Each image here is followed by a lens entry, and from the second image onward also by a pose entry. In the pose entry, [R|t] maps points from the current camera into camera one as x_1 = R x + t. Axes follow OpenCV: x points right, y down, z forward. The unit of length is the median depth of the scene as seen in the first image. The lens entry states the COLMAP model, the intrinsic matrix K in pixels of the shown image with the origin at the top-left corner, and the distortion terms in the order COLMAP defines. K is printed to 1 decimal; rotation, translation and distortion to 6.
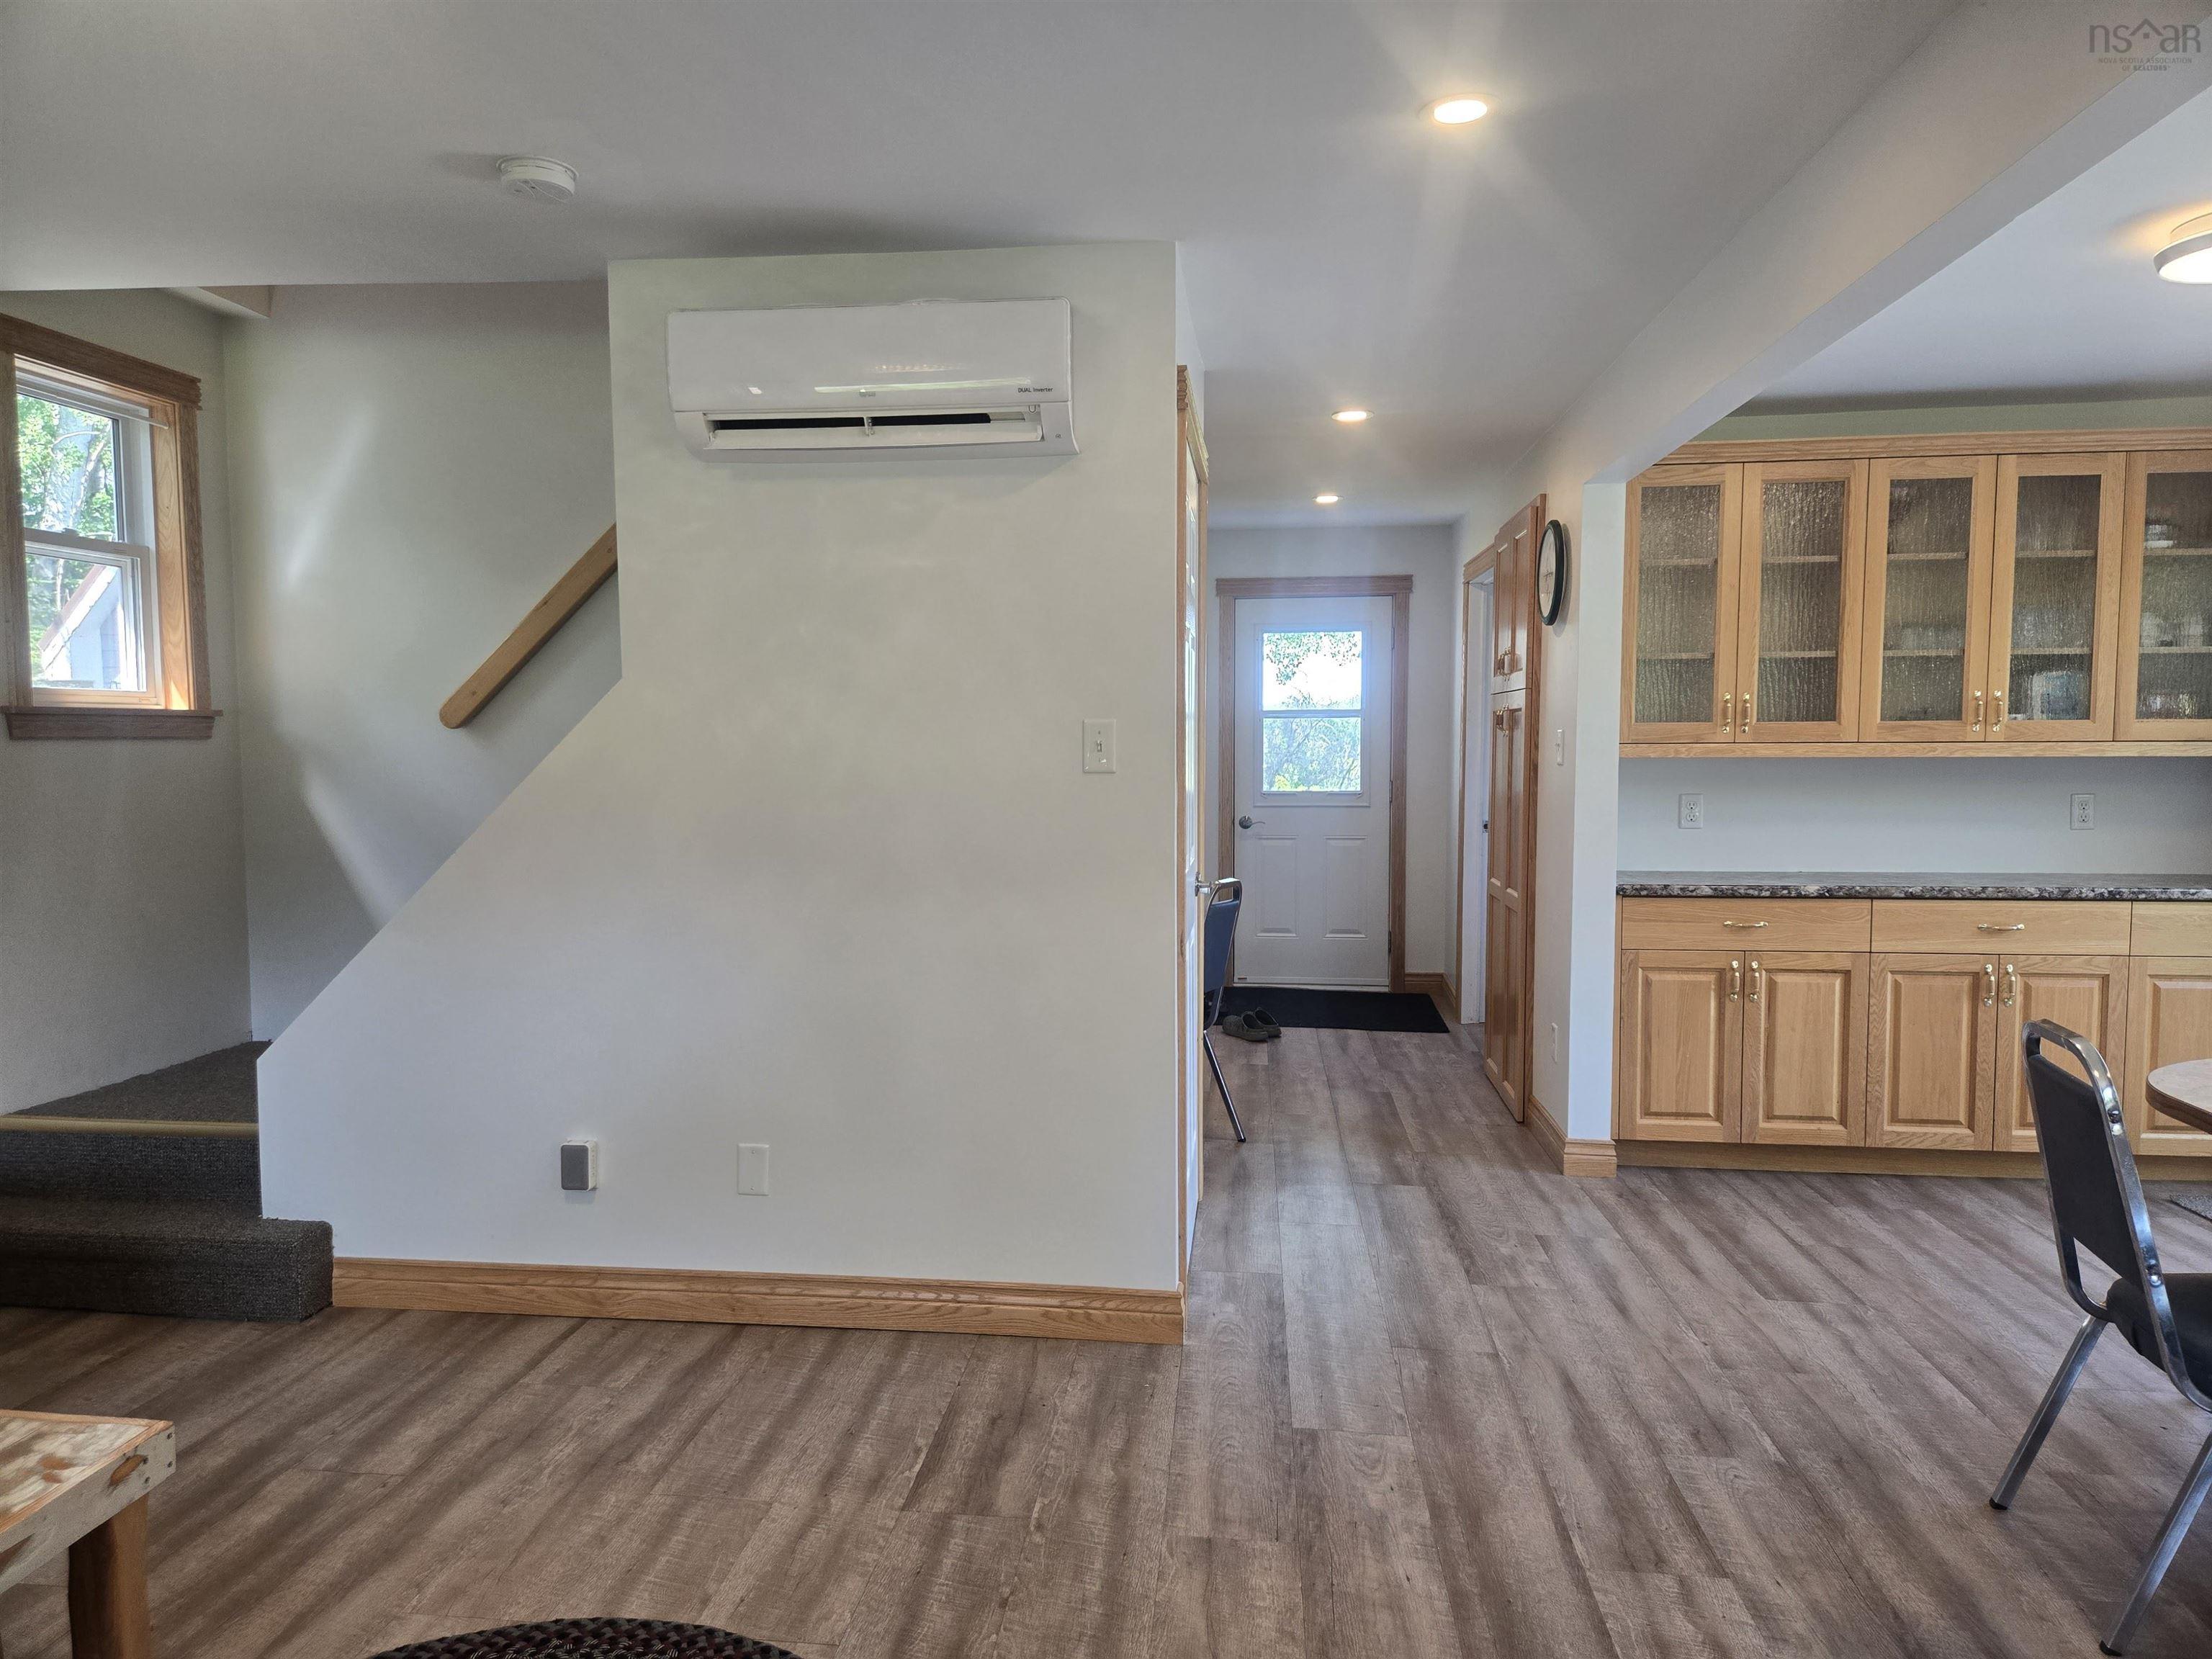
lens RADIAL K [[1475.2, 0, 1096.1], [0, 1475.2, 830.3], [0, 0, 1]] dist [0.053718, -0.044325]
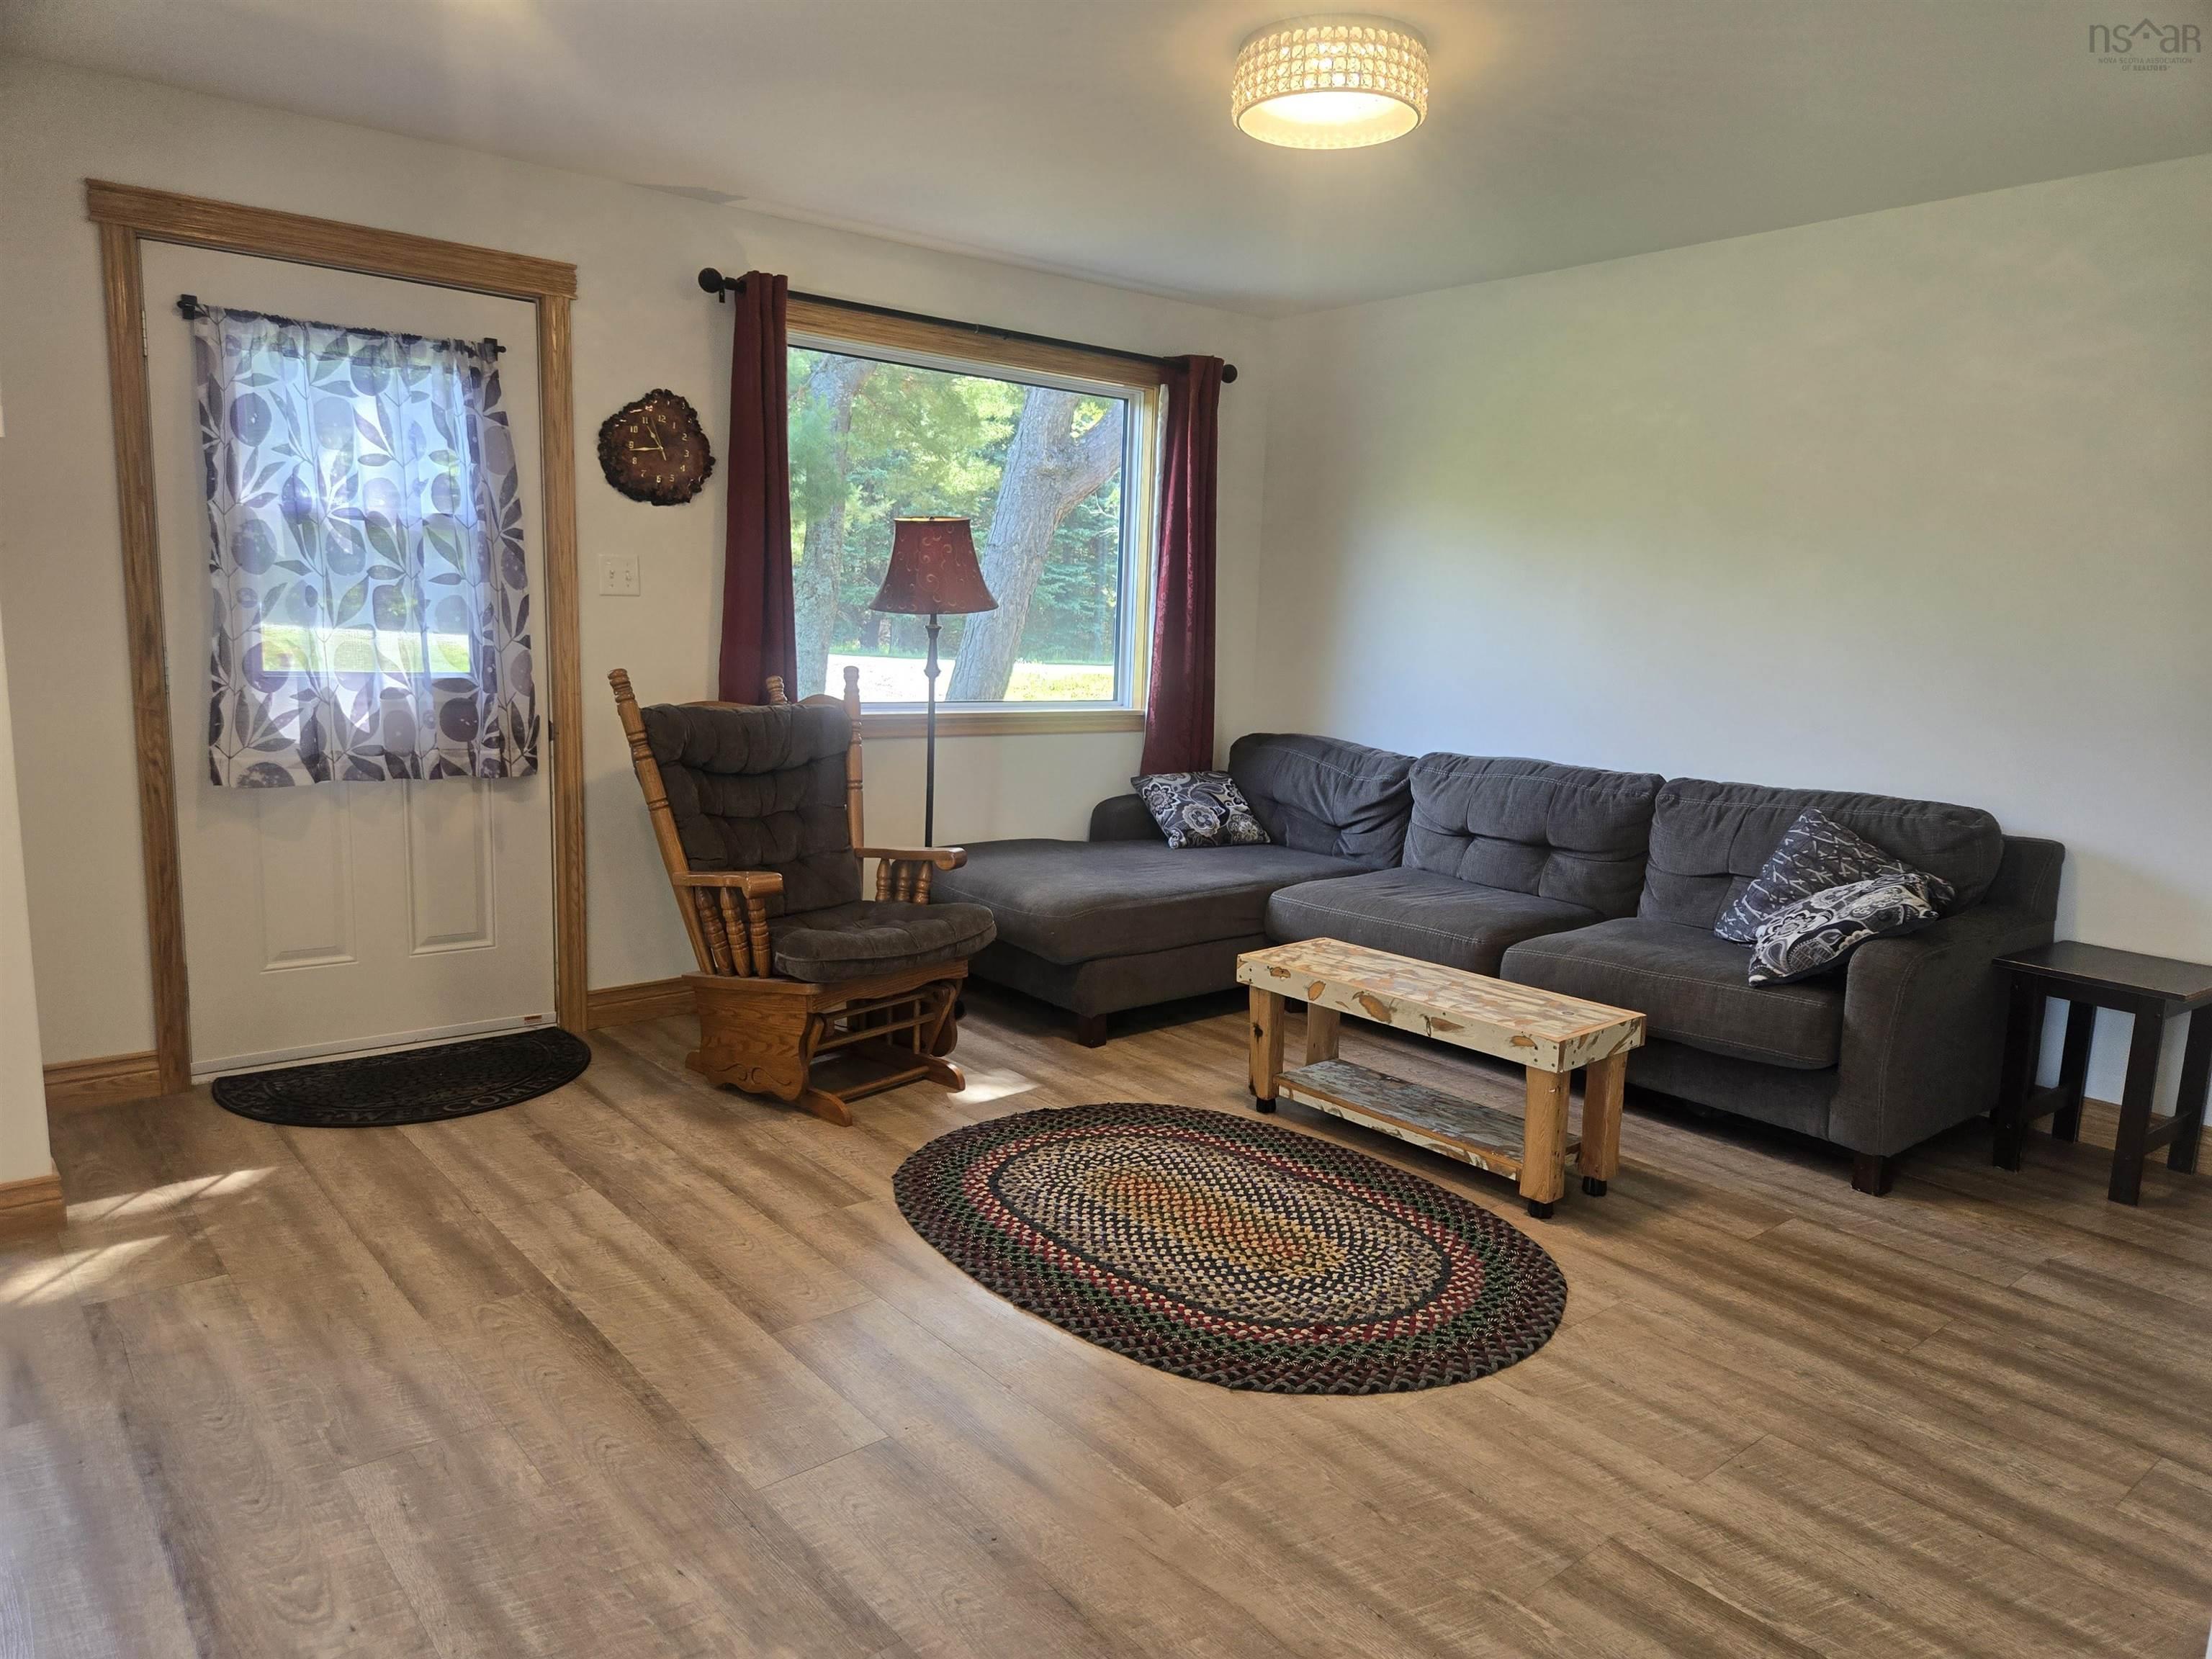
lens RADIAL K [[1475.2, 0, 1107.6], [0, 1475.2, 834.4], [0, 0, 1]] dist [0.053718, -0.044325]
pose [[-0.694217, 0.087455, -0.714433, 0.596612], [-0.075385, 0.978297, 0.193007, -0.062381], [0.715807, 0.187847, -0.672558, 1.231966]]
